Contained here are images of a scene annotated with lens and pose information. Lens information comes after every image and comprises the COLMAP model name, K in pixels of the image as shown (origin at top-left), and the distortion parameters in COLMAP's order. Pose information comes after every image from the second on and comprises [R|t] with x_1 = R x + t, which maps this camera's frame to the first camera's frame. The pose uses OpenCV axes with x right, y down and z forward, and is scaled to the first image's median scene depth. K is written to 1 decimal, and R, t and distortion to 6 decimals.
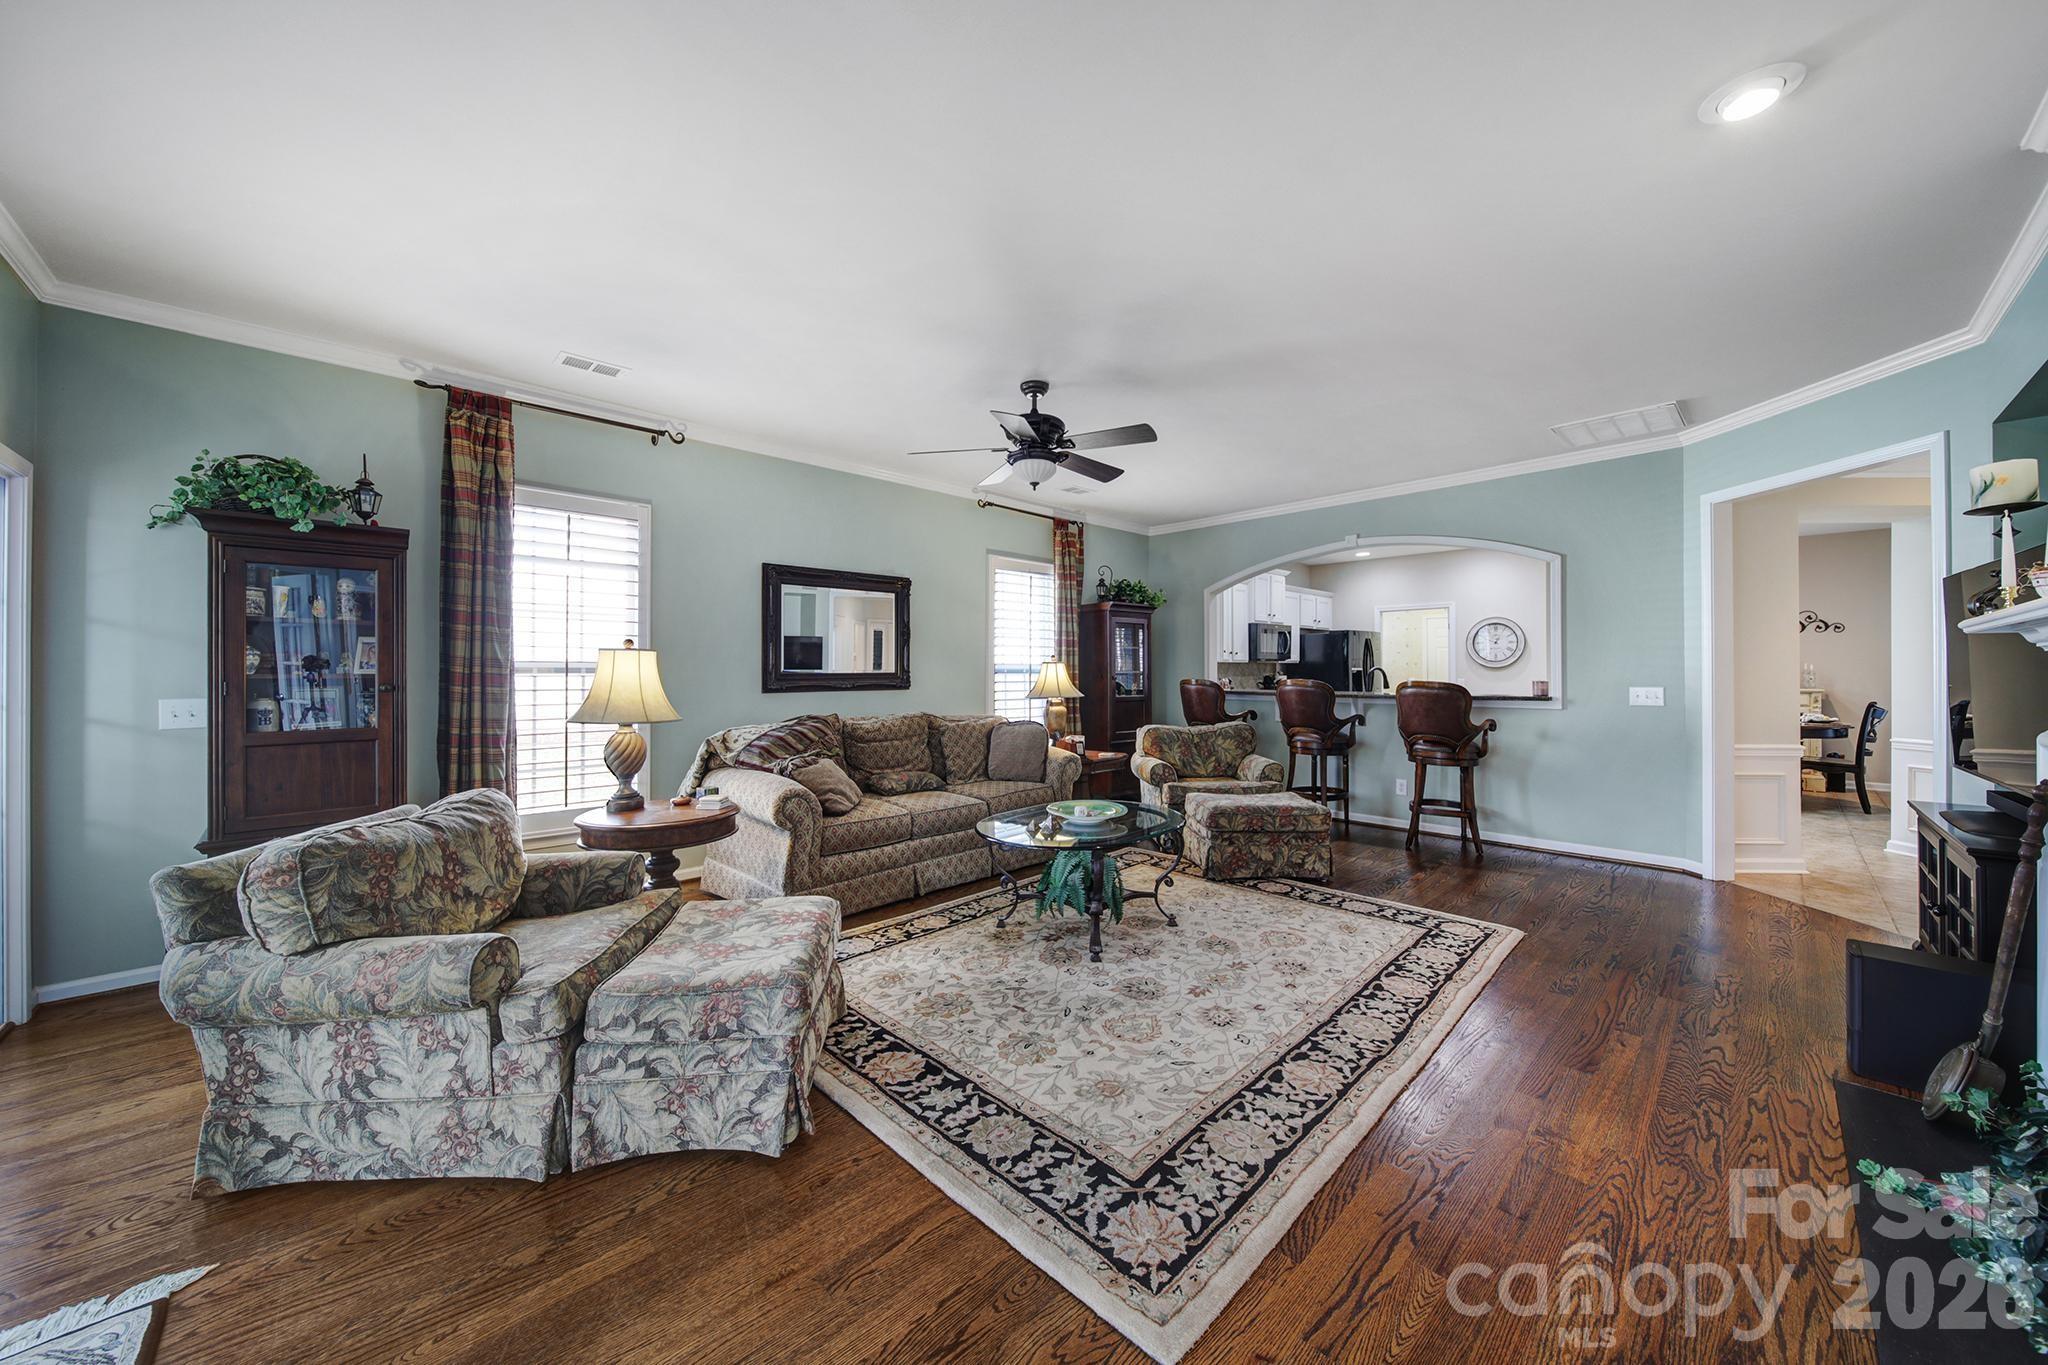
lens RADIAL K [[716.5, 0, 1022.1], [0, 716.5, 668.7], [0, 0, 1]] dist [-0.003932, -0.000666]
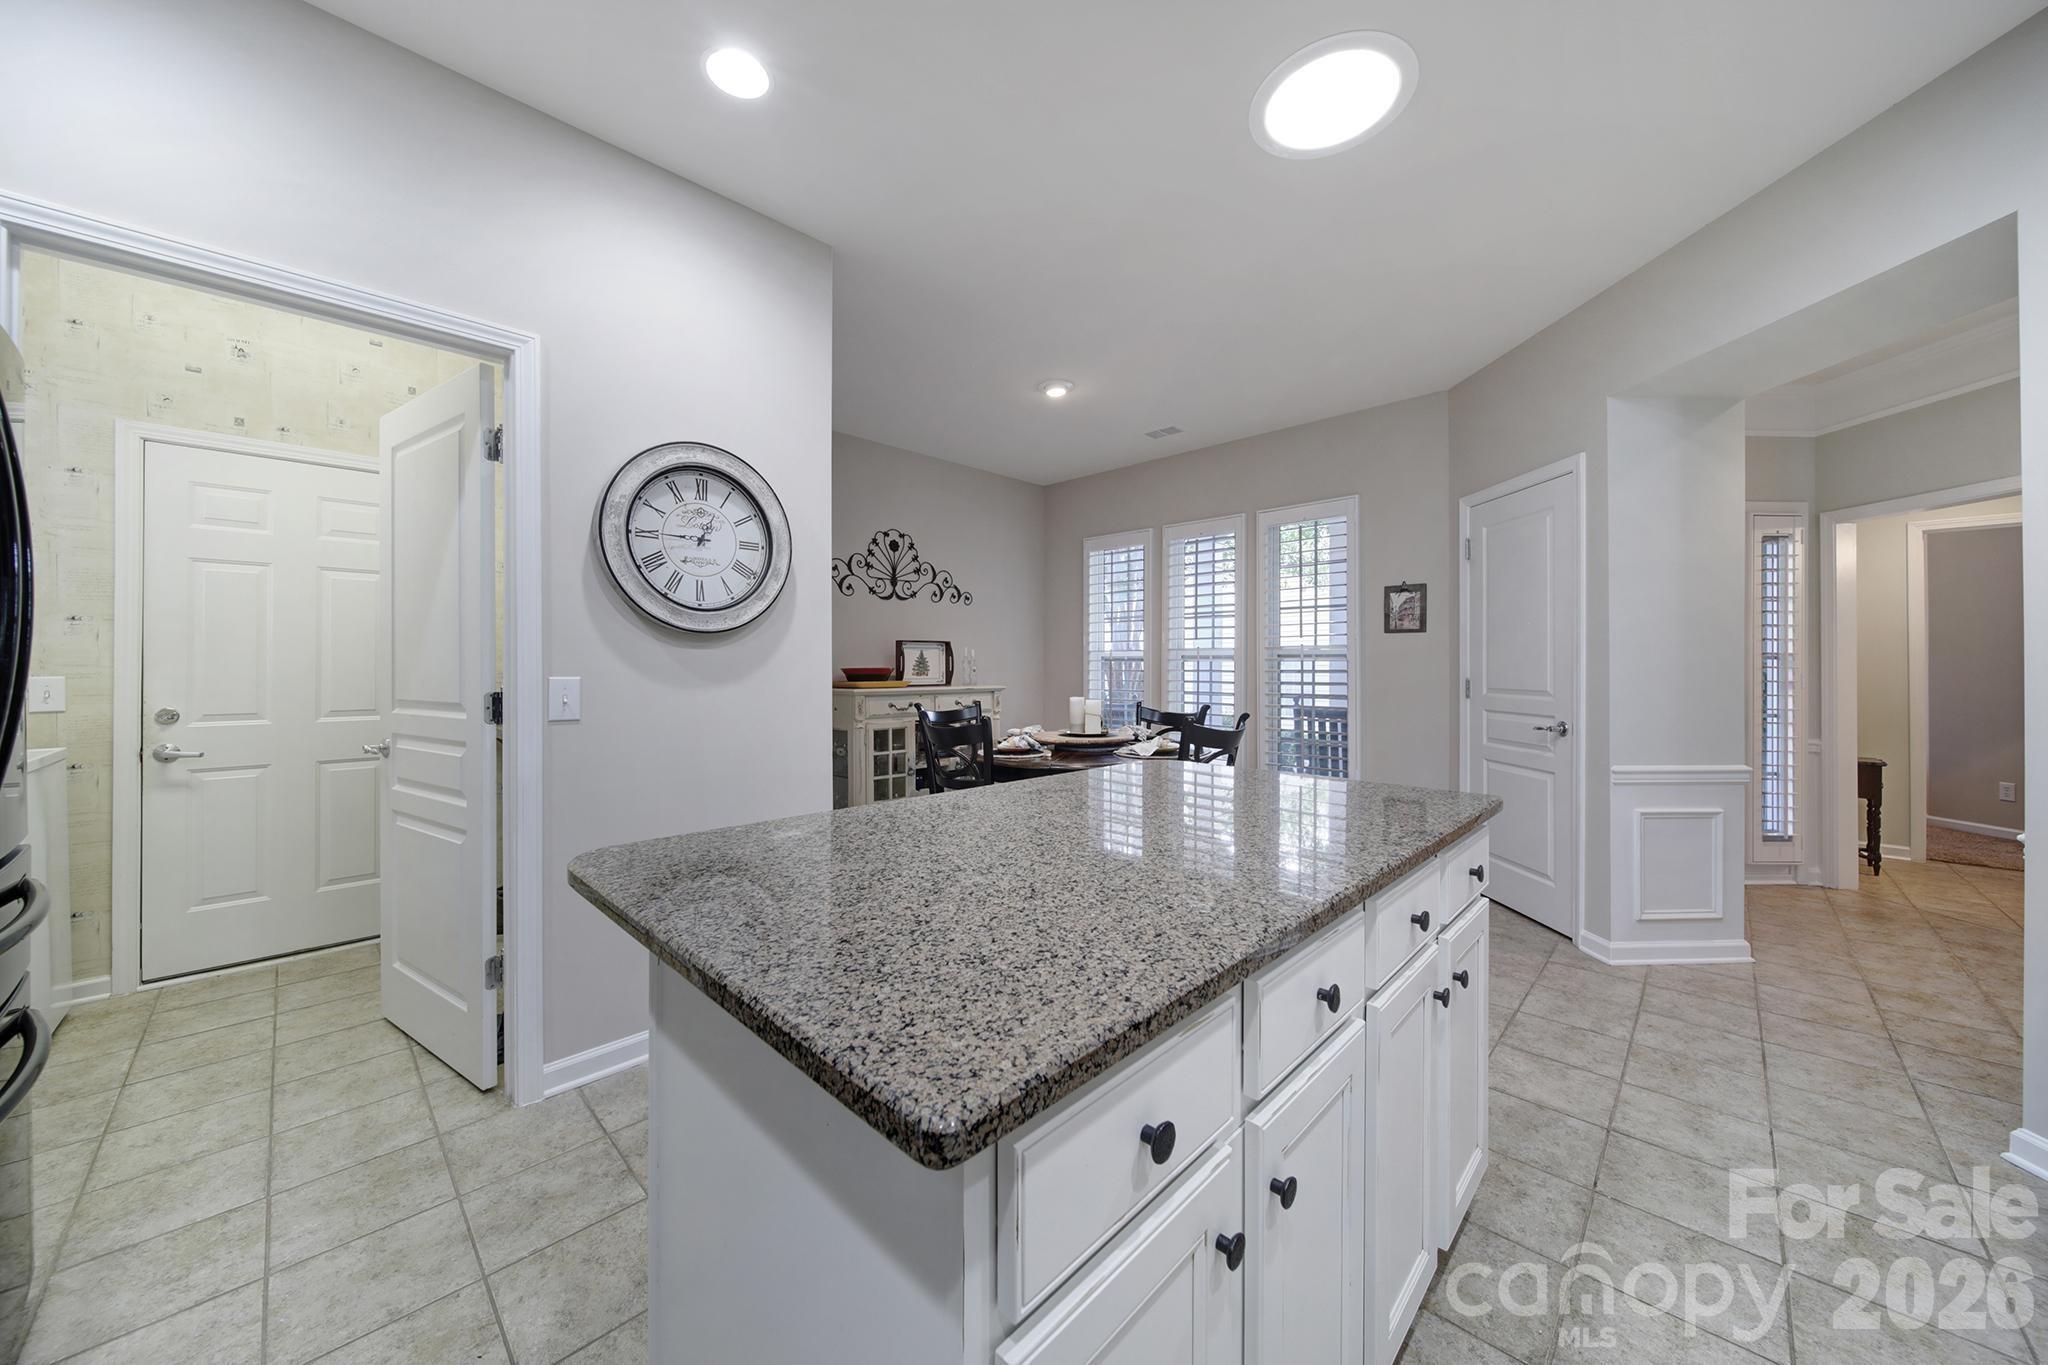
lens RADIAL K [[716.5, 0, 1009.6], [0, 716.5, 661.9], [0, 0, 1]] dist [-0.003932, -0.000666]
pose [[-0.026185, 0.009140, 0.999615, 1.112443], [-0.002625, 0.999954, -0.009212, 0.030778], [-0.999654, -0.002865, -0.026160, 2.534079]]
